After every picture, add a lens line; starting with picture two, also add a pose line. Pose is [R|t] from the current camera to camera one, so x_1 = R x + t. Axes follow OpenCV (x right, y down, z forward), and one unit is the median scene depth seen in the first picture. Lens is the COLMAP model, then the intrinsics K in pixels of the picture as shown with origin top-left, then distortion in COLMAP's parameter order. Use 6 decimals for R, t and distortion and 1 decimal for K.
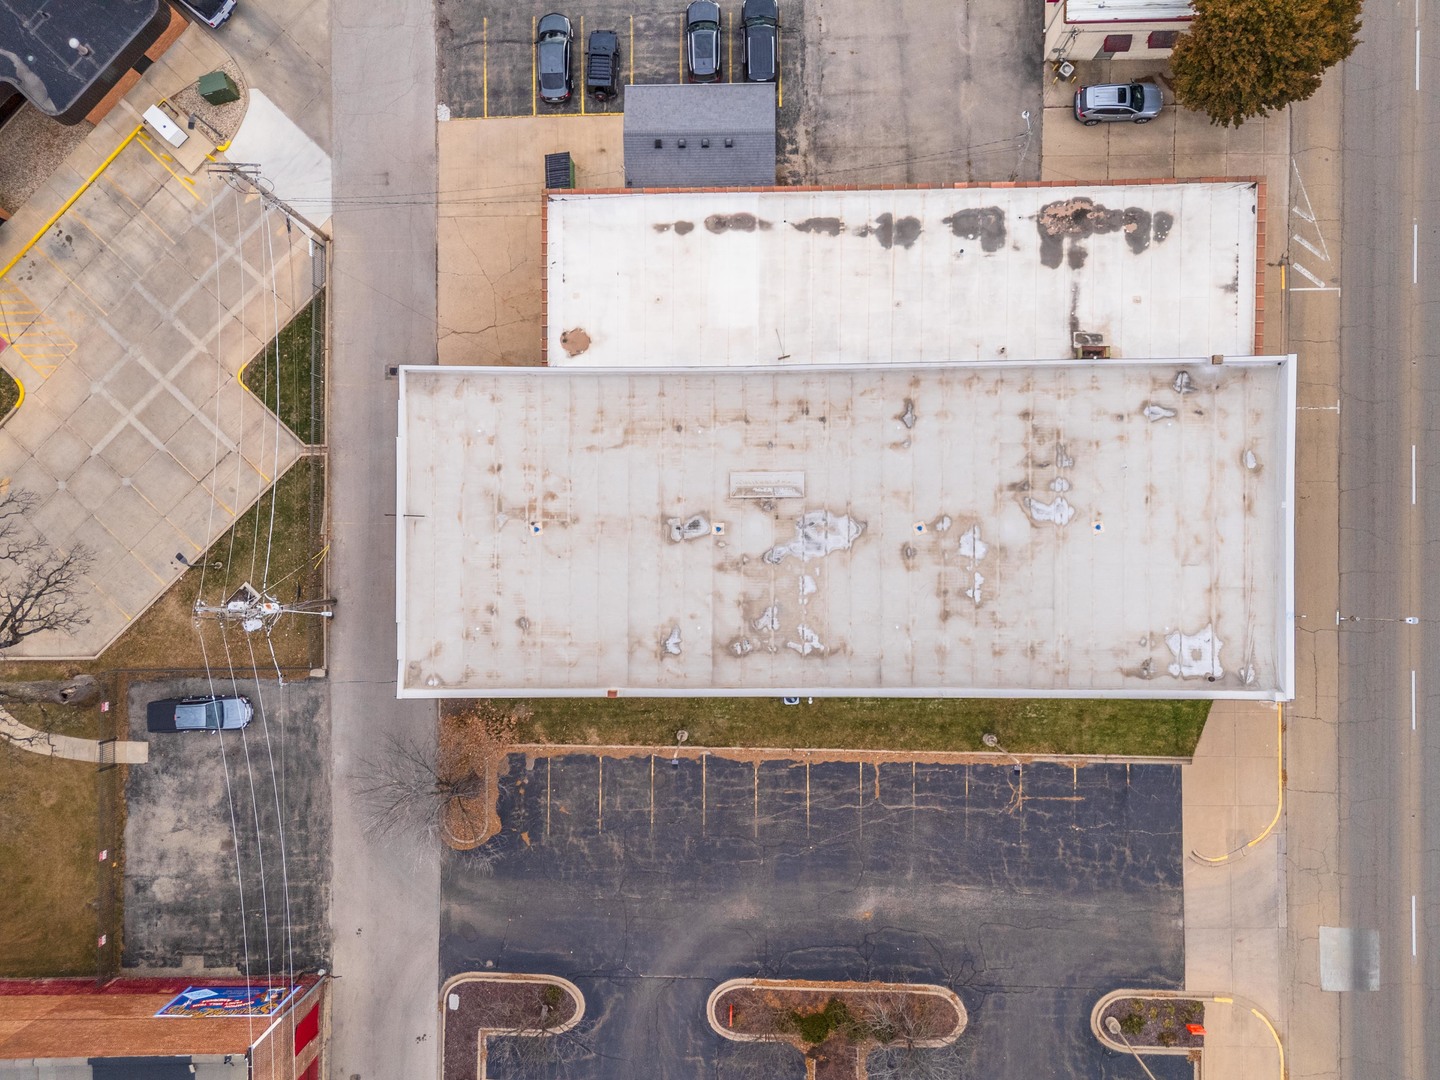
lens RADIAL K [[1053.6, 0, 719.6], [0, 1053.6, 538.6], [0, 0, 1]] dist [0.071403, -0.056425]
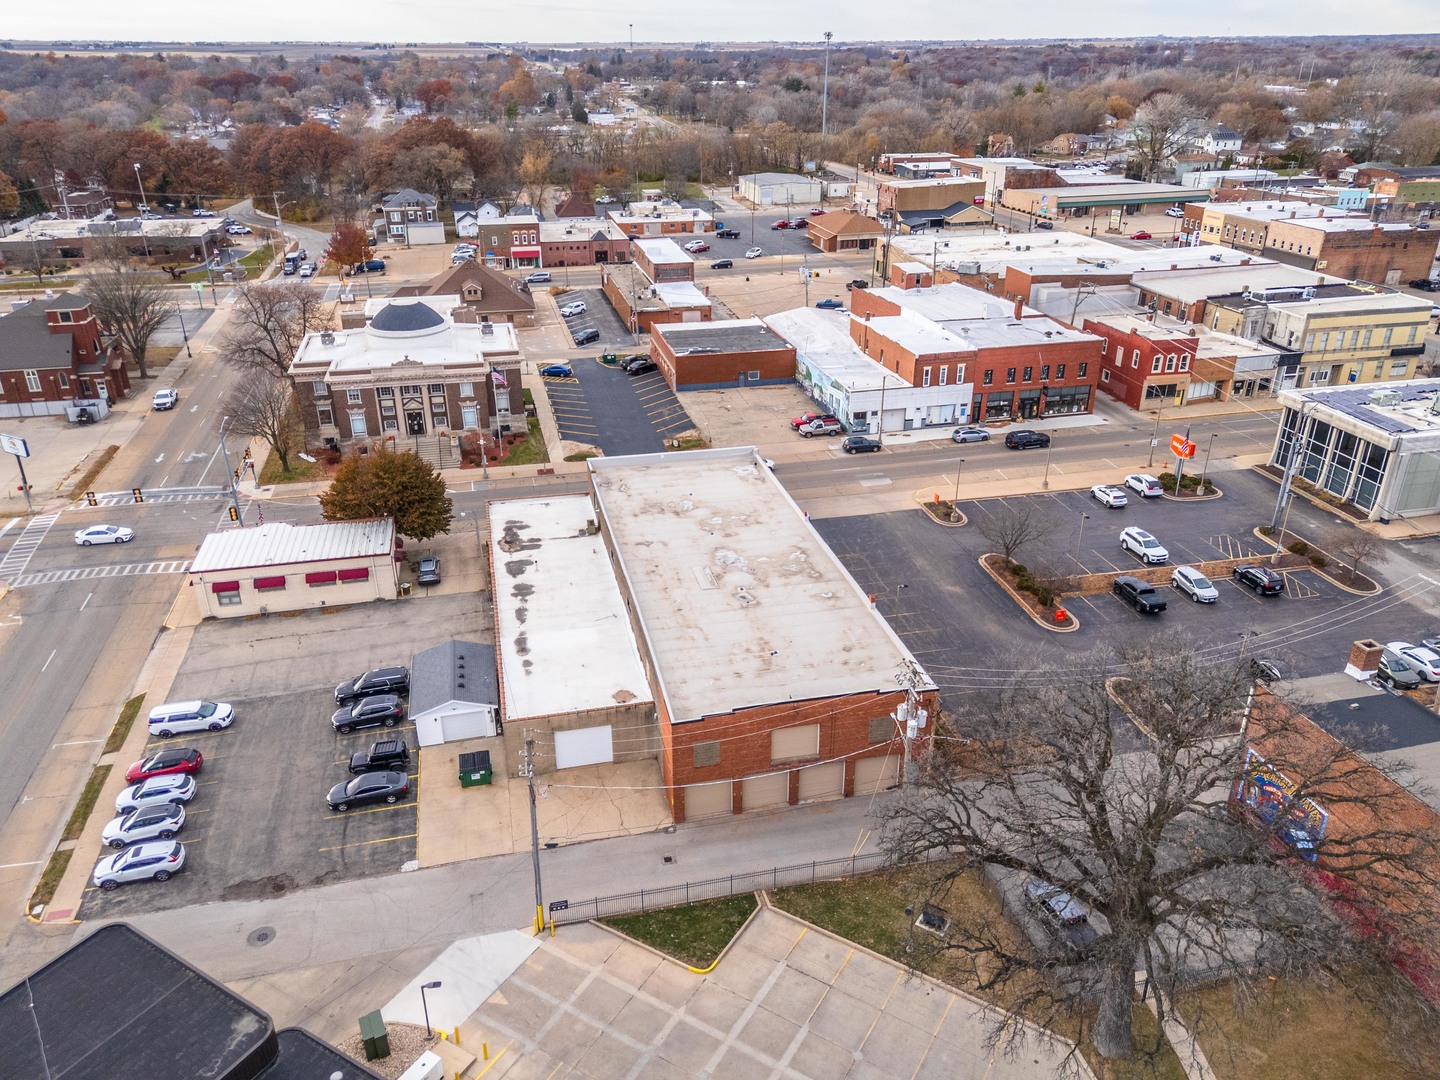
lens RADIAL K [[1053.6, 0, 721.3], [0, 1053.6, 541.9], [0, 0, 1]] dist [0.071403, -0.056425]
pose [[-0.222524, -0.385390, 0.895521, -1.147057], [0.974916, -0.092289, 0.202536, -0.294012], [0.004591, 0.918127, 0.396259, 0.321277]]
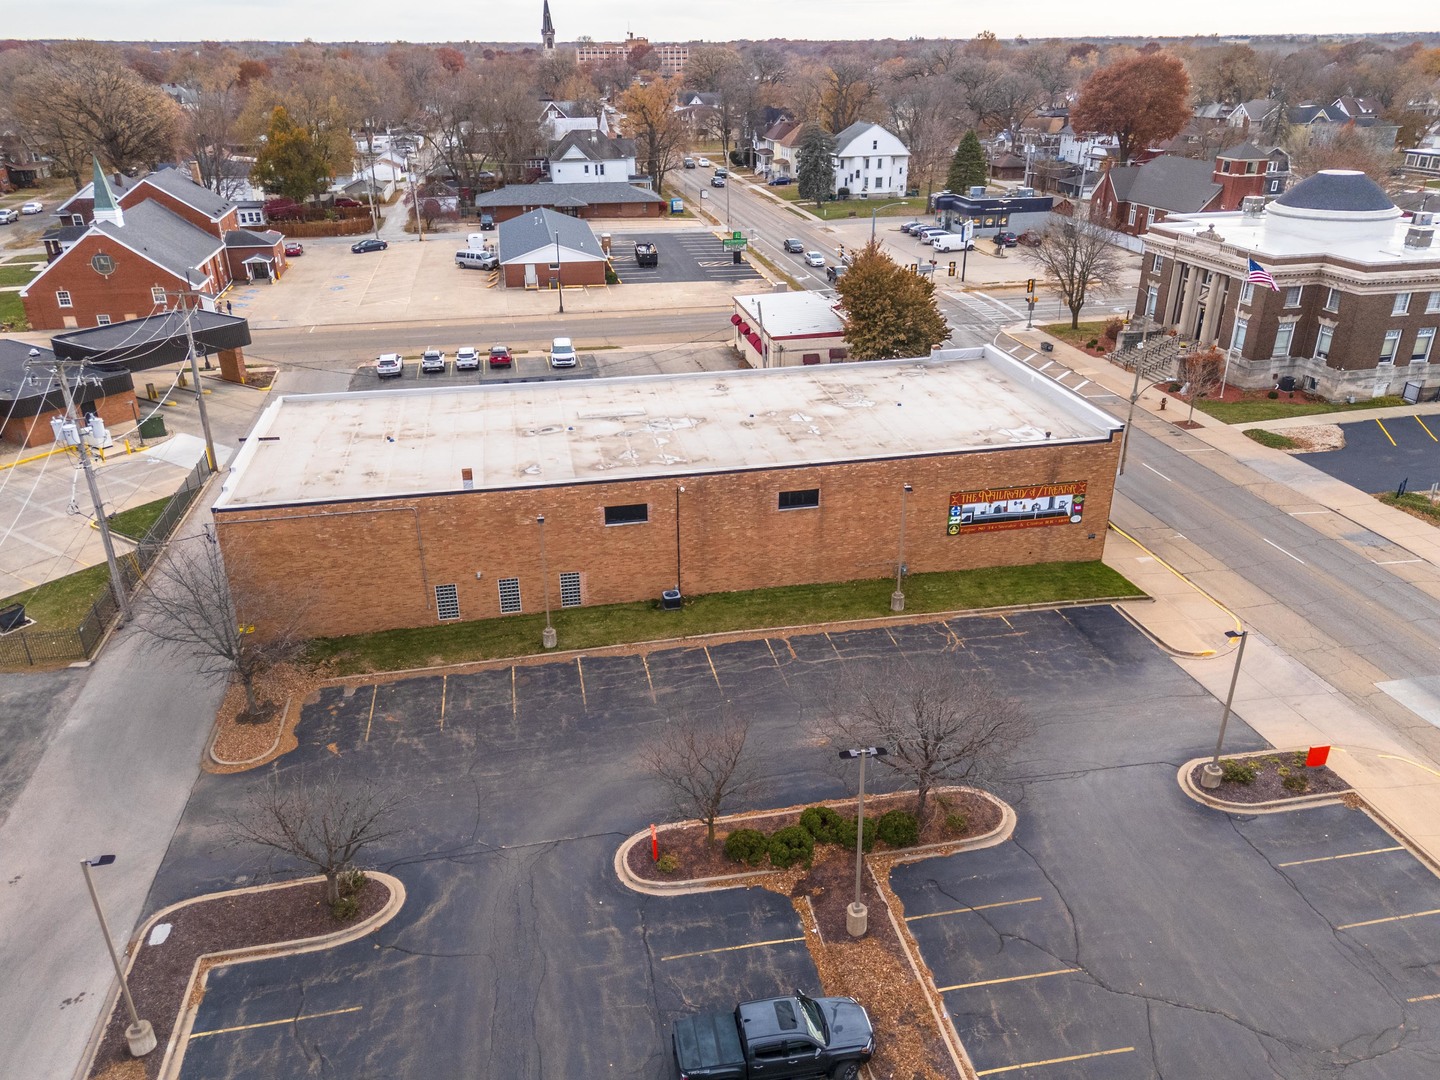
lens RADIAL K [[1053.6, 0, 719.2], [0, 1053.6, 536.9], [0, 0, 1]] dist [0.071403, -0.056425]
pose [[0.979736, -0.060268, 0.191009, -0.058045], [0.198546, 0.417888, -0.886538, 0.913711], [-0.026390, 0.906497, 0.421386, 0.575521]]
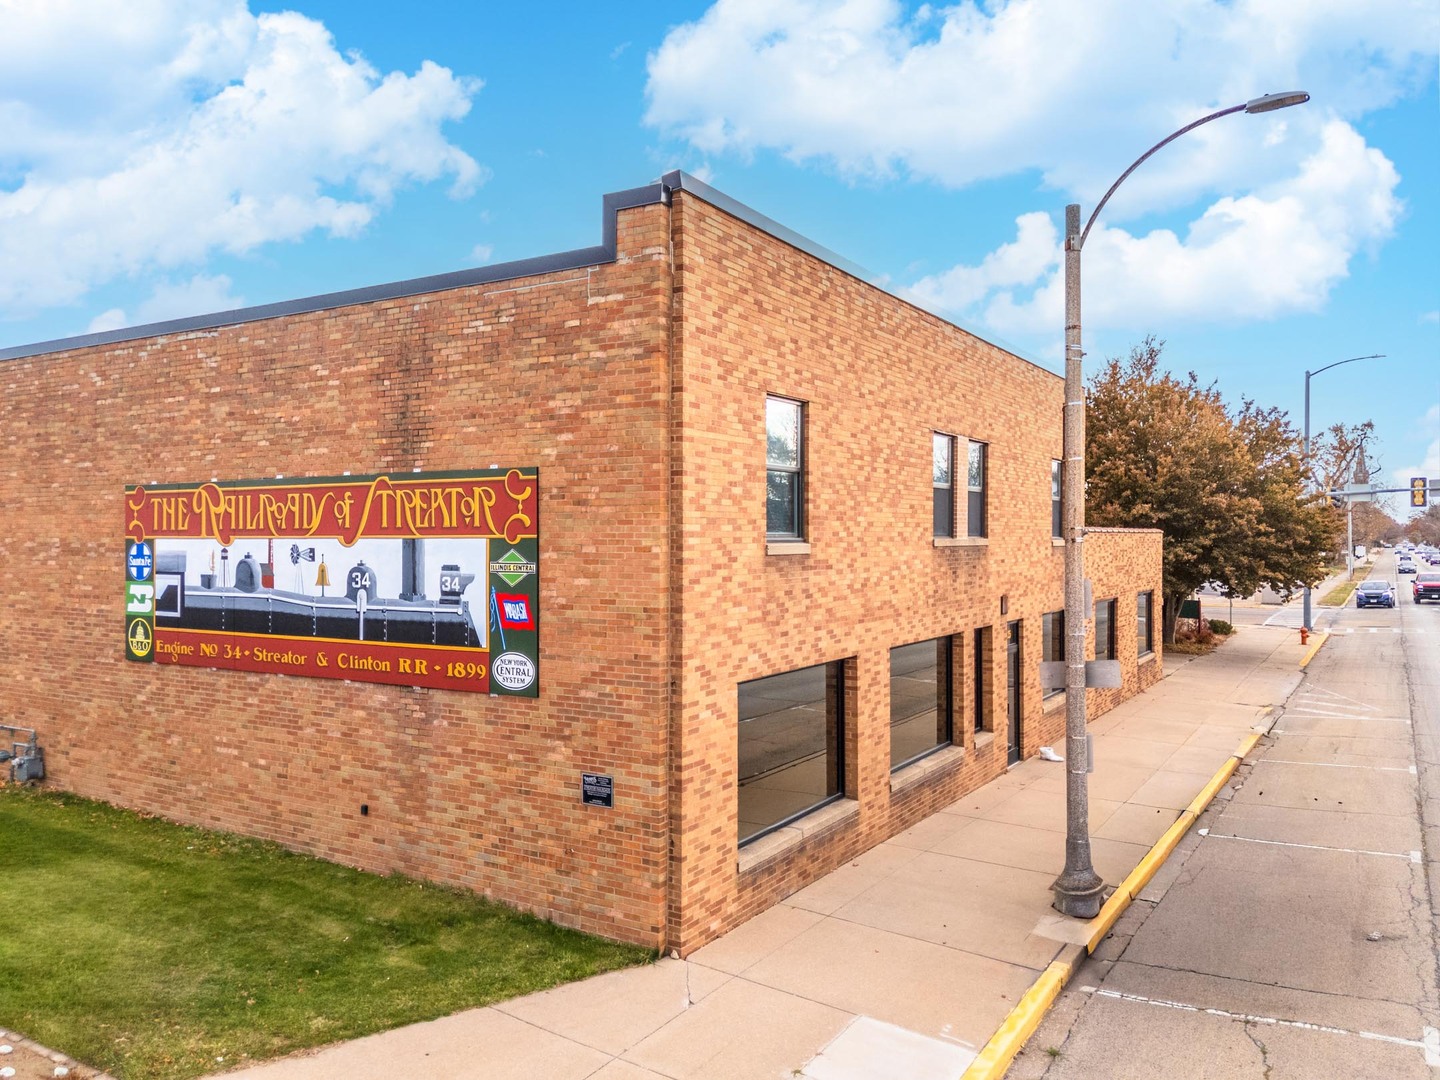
lens RADIAL K [[1053.6, 0, 721.2], [0, 1053.6, 535.4], [0, 0, 1]] dist [0.071403, -0.056425]
pose [[0.855973, 0.031600, -0.516054, 0.562759], [-0.516443, 0.005118, -0.856306, 0.277127], [-0.024418, 0.999487, 0.020701, 0.920796]]
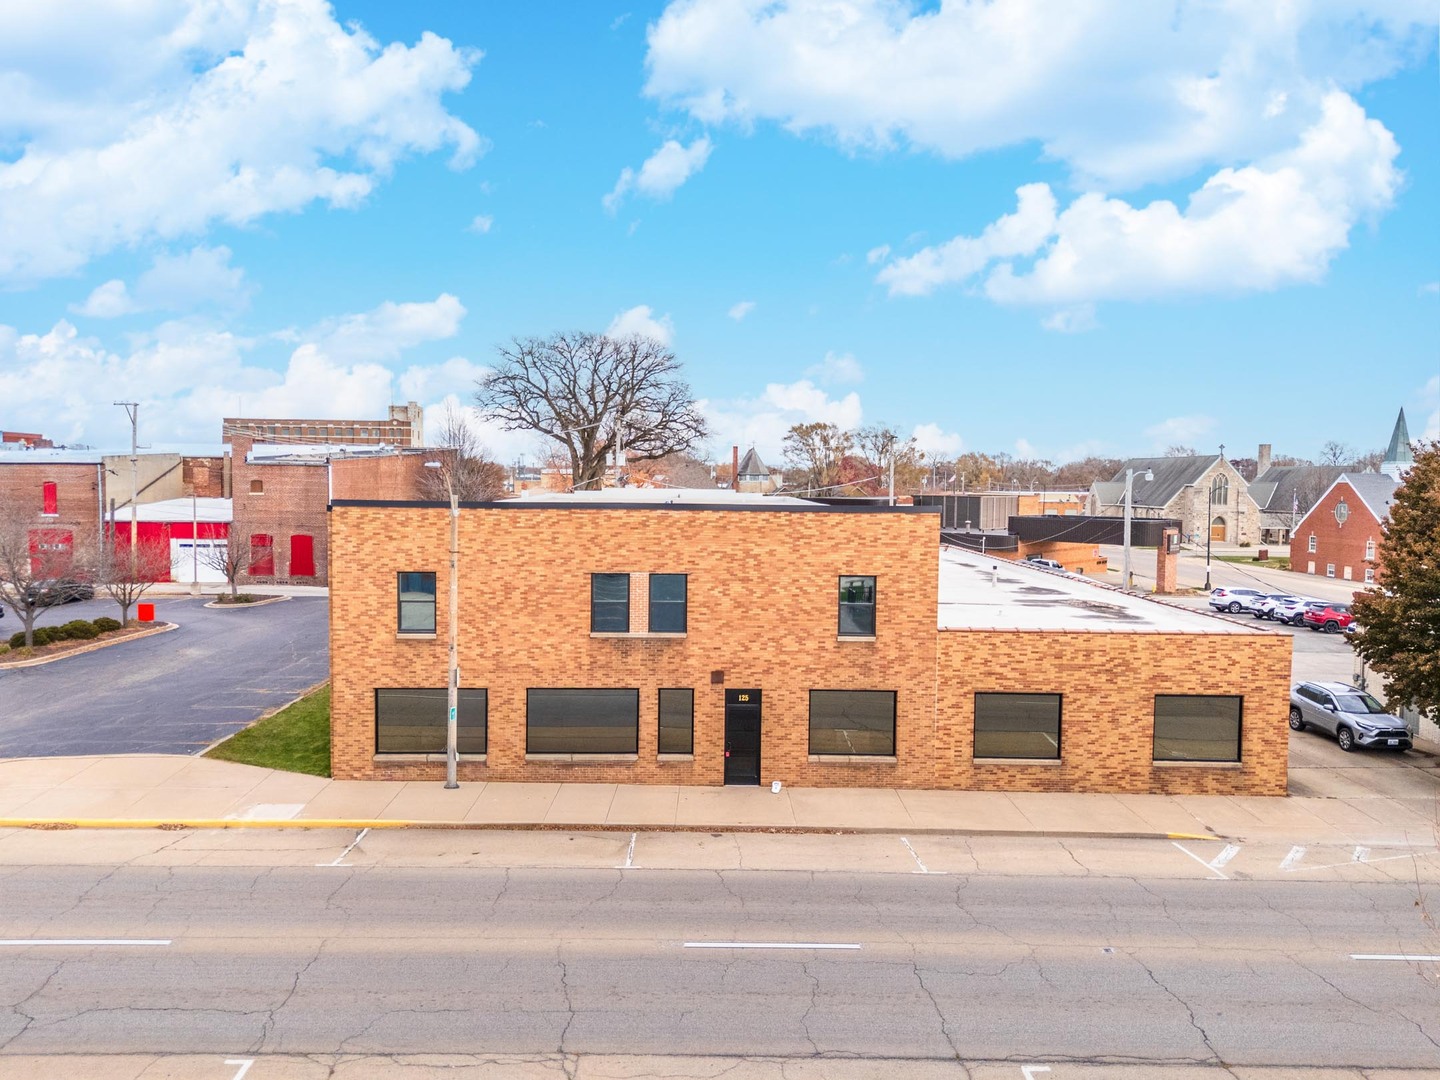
lens RADIAL K [[1053.6, 0, 722.4], [0, 1053.6, 542.1], [0, 0, 1]] dist [0.071403, -0.056425]
pose [[0.033514, 0.093998, -0.995008, 0.952703], [-0.999424, -0.002251, -0.033876, -0.029621], [-0.005424, 0.995570, 0.093869, 0.837894]]
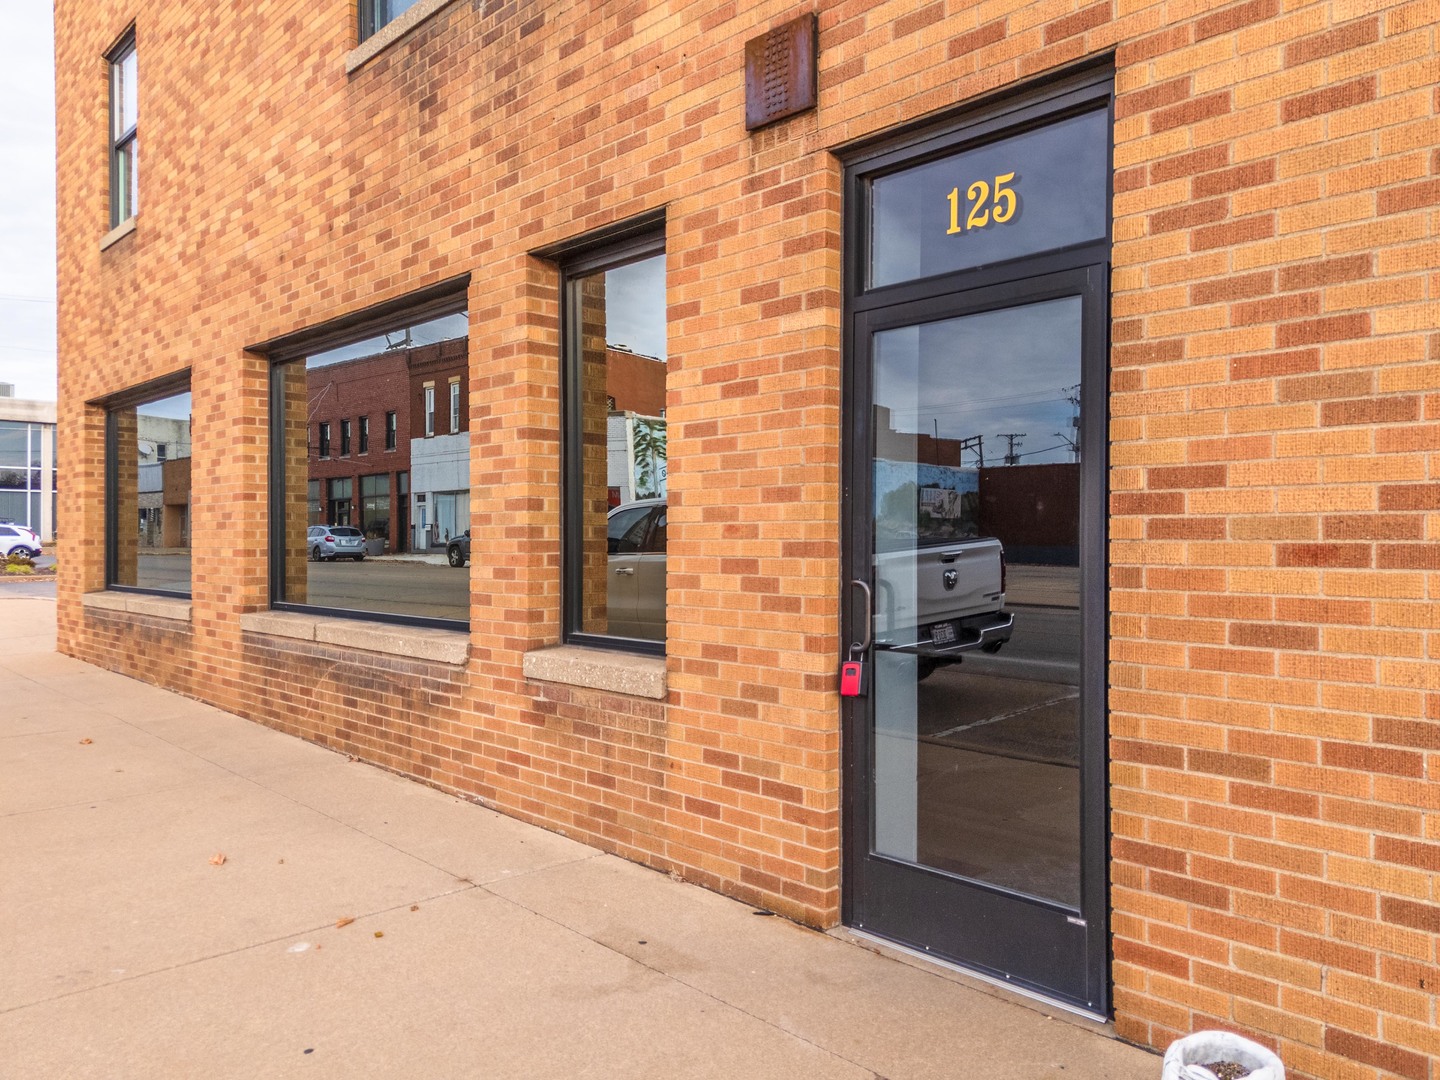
lens RADIAL K [[1053.6, 0, 709.6], [0, 1053.6, 534.1], [0, 0, 1]] dist [0.071403, -0.056425]
pose [[-0.713567, 0.037693, -0.699572, 0.519640], [-0.699814, 0.008553, 0.714274, -0.086956], [0.032906, 0.999253, 0.020274, 0.972937]]
